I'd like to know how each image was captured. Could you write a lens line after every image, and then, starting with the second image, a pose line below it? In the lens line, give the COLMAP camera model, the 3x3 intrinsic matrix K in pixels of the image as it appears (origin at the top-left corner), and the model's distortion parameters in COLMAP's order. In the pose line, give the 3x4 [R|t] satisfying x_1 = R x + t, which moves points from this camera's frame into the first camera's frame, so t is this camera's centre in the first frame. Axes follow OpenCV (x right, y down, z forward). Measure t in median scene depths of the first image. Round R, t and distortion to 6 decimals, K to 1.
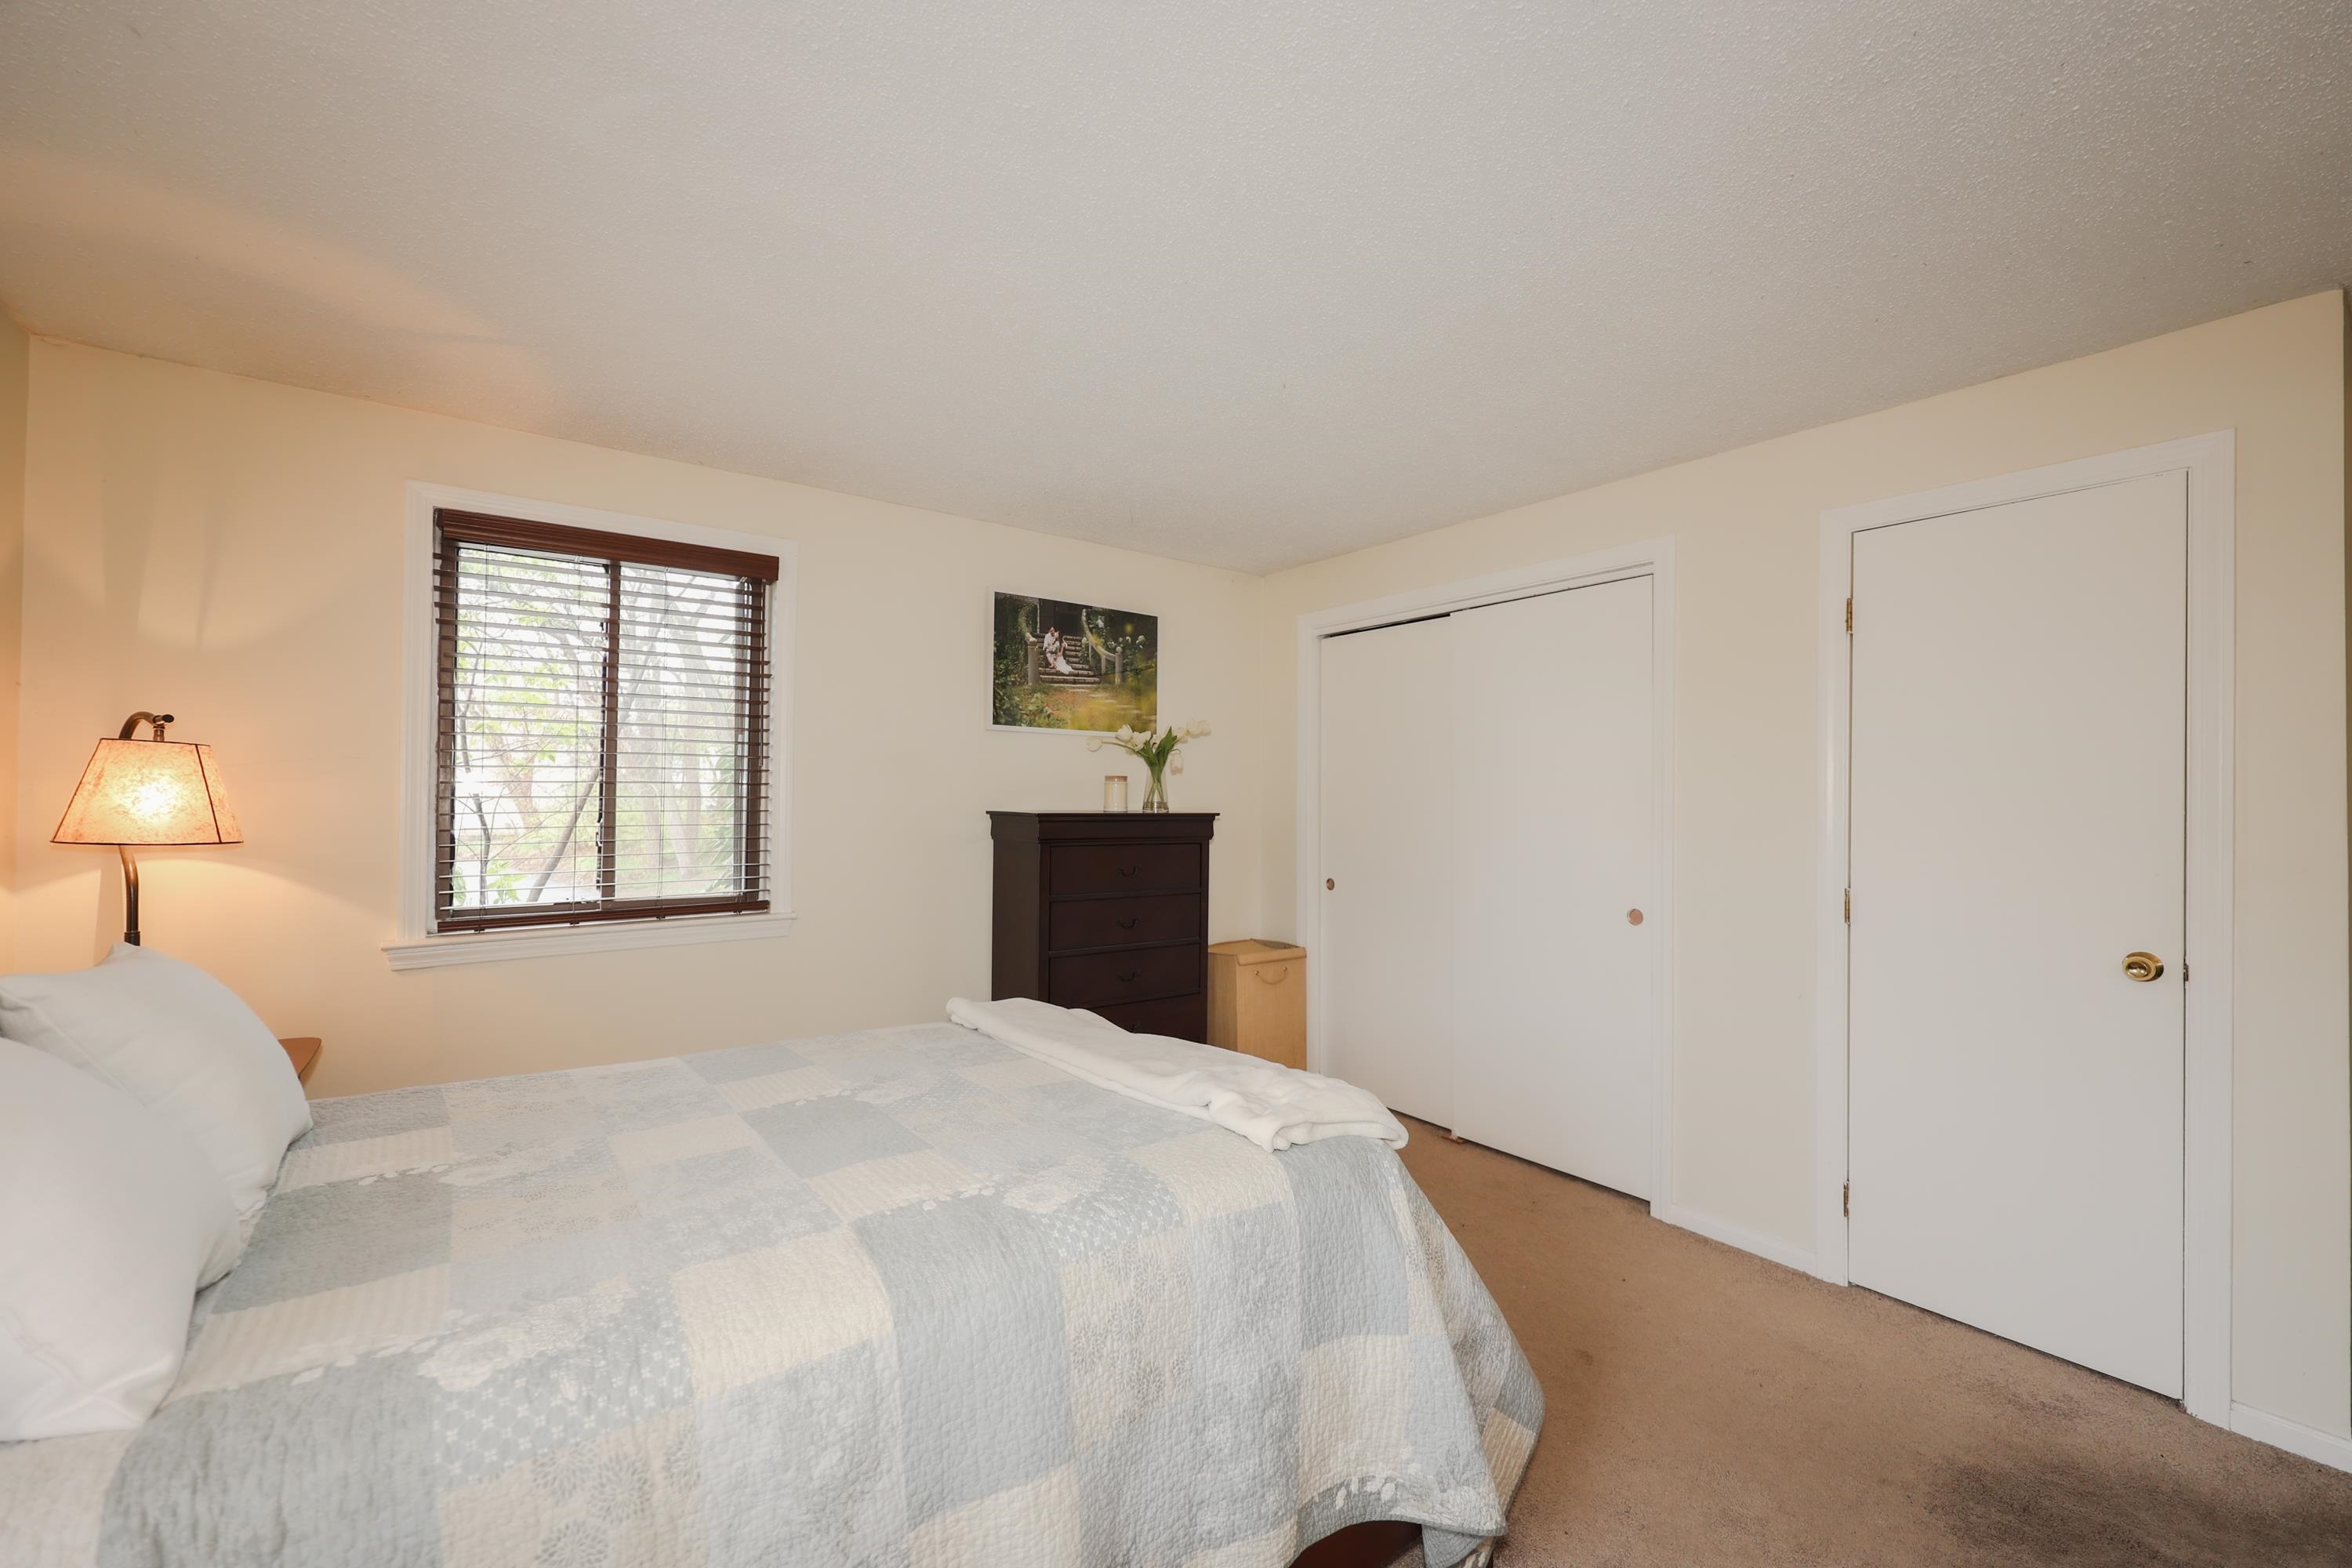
lens RADIAL K [[963.5, 0, 1180.3], [0, 963.5, 785.0], [0, 0, 1]] dist [0.000951, 0.000134]
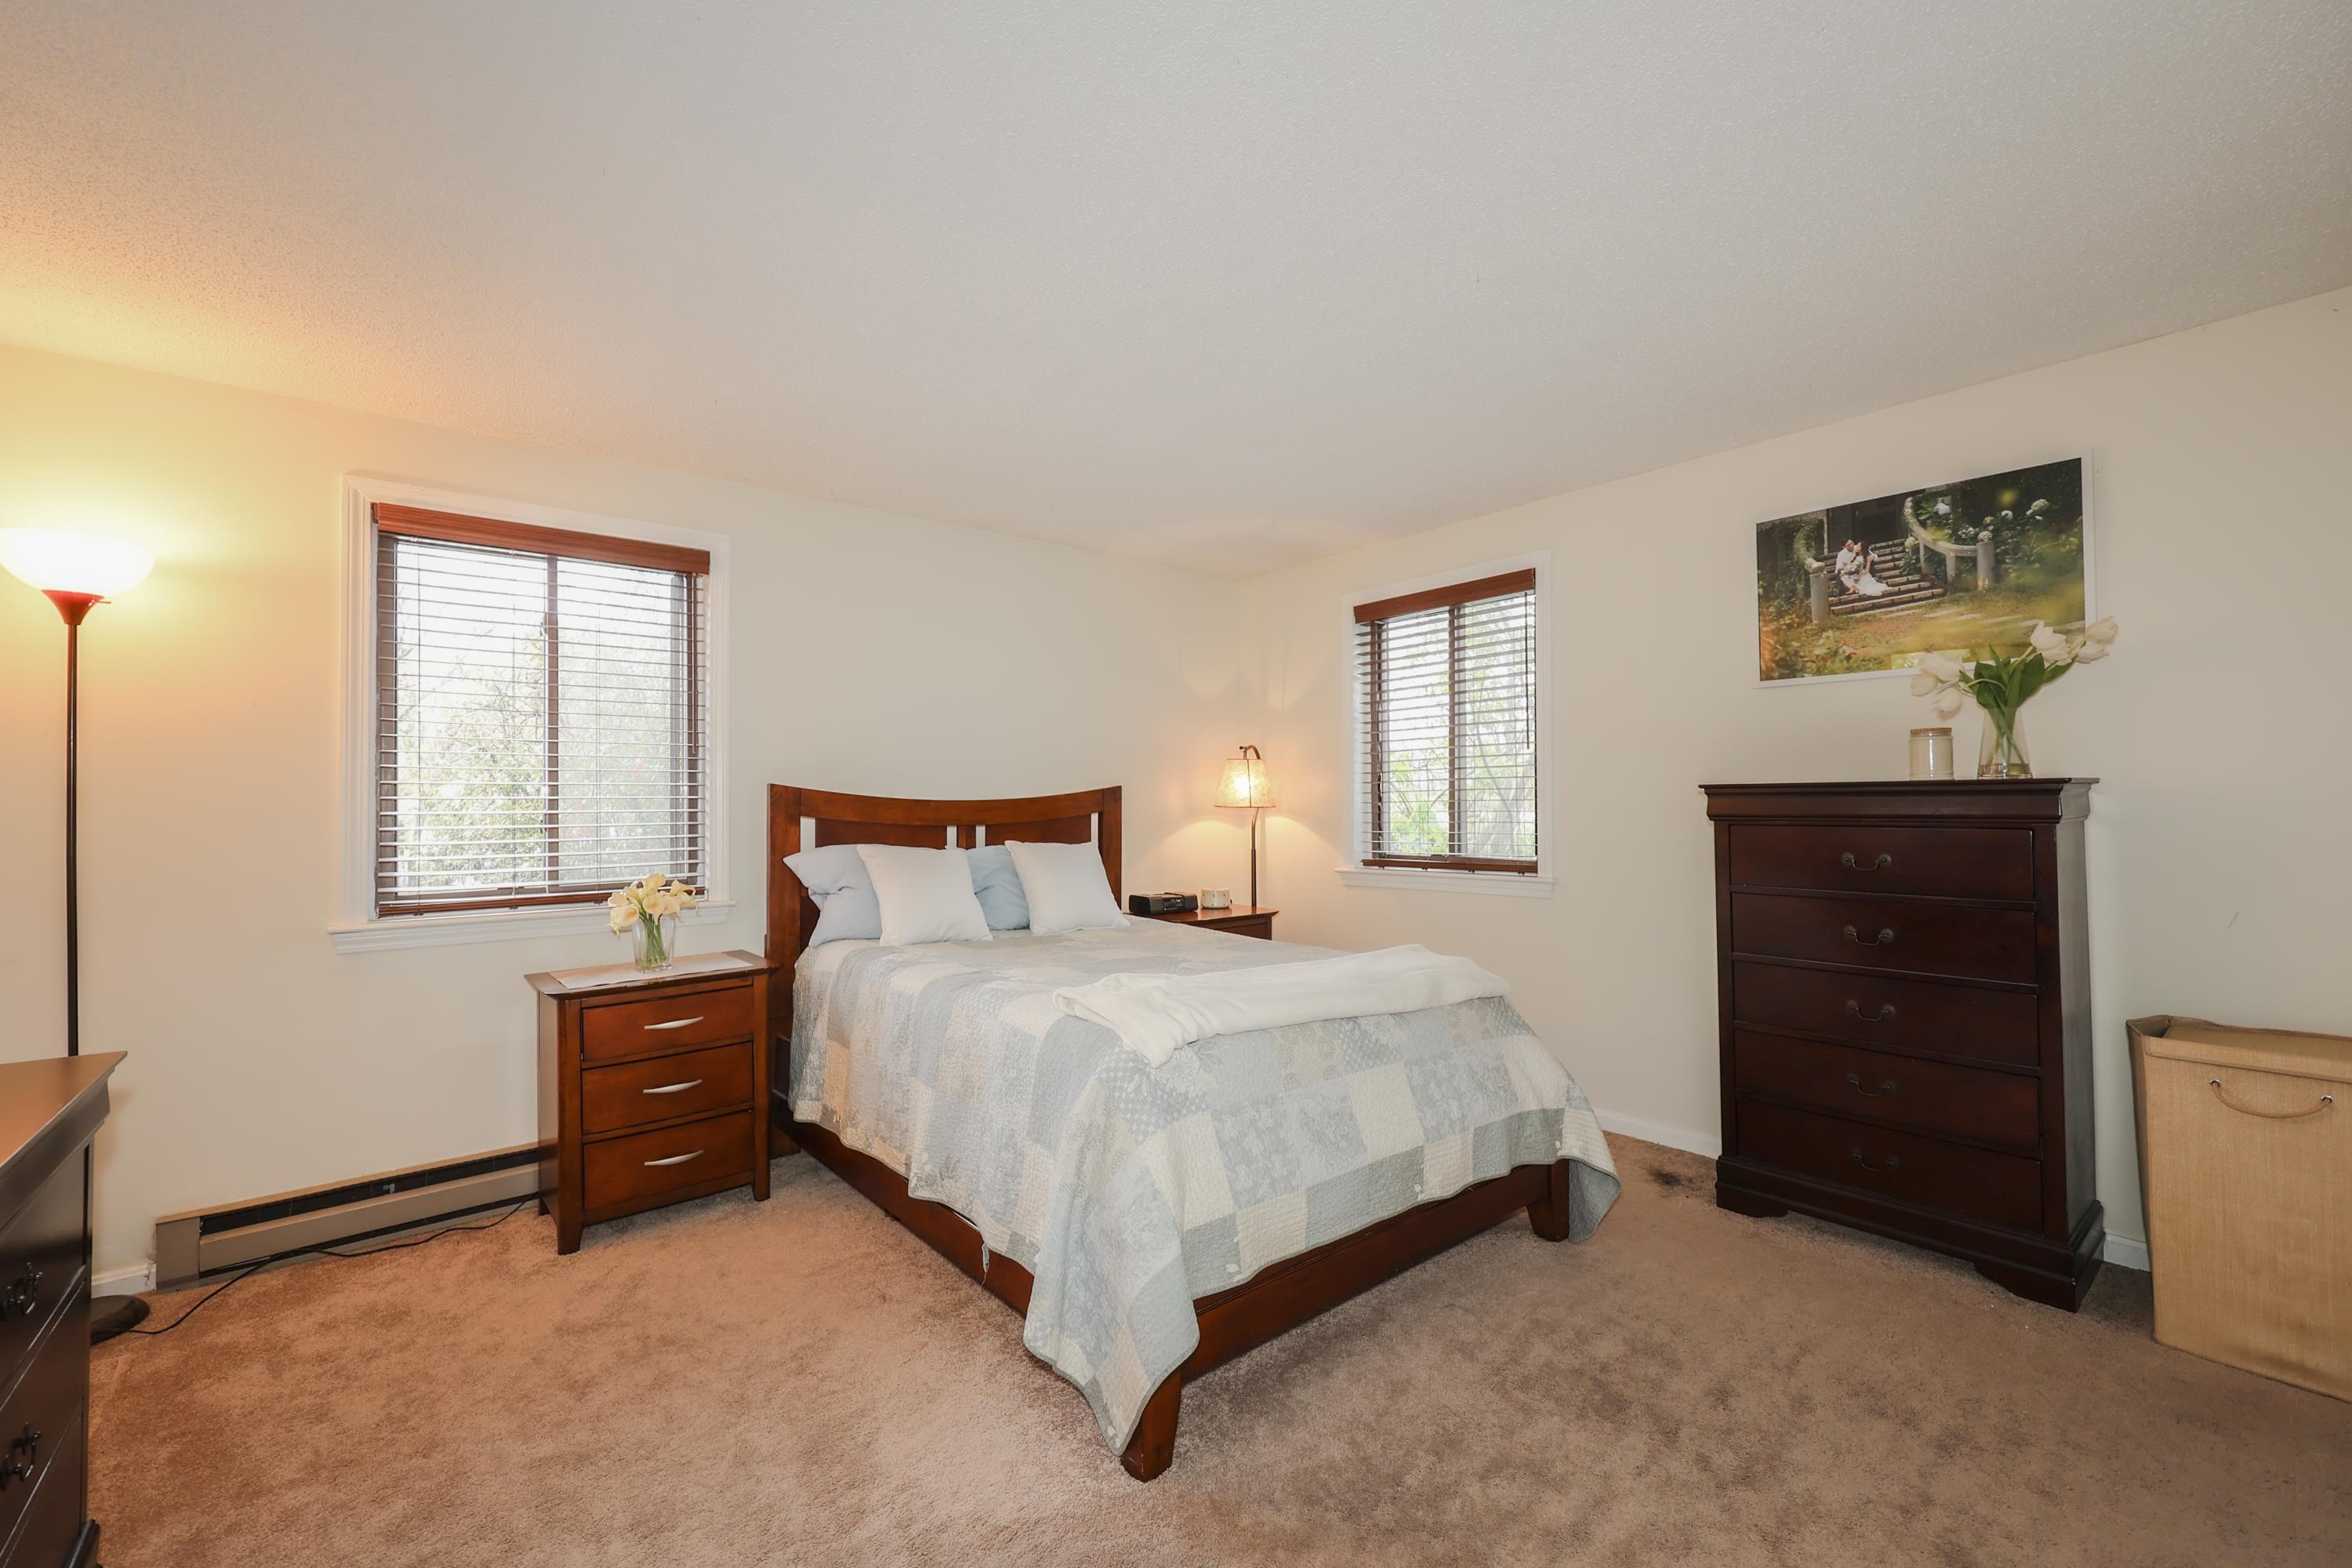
lens RADIAL K [[975.6, 0, 1184.5], [0, 975.6, 785.2], [0, 0, 1]] dist [0.000407, 0.000157]
pose [[0.051076, -0.023512, -0.998418, 0.599868], [0.028006, 0.999363, -0.022102, 0.031568], [0.998302, -0.026833, 0.051702, 0.429147]]
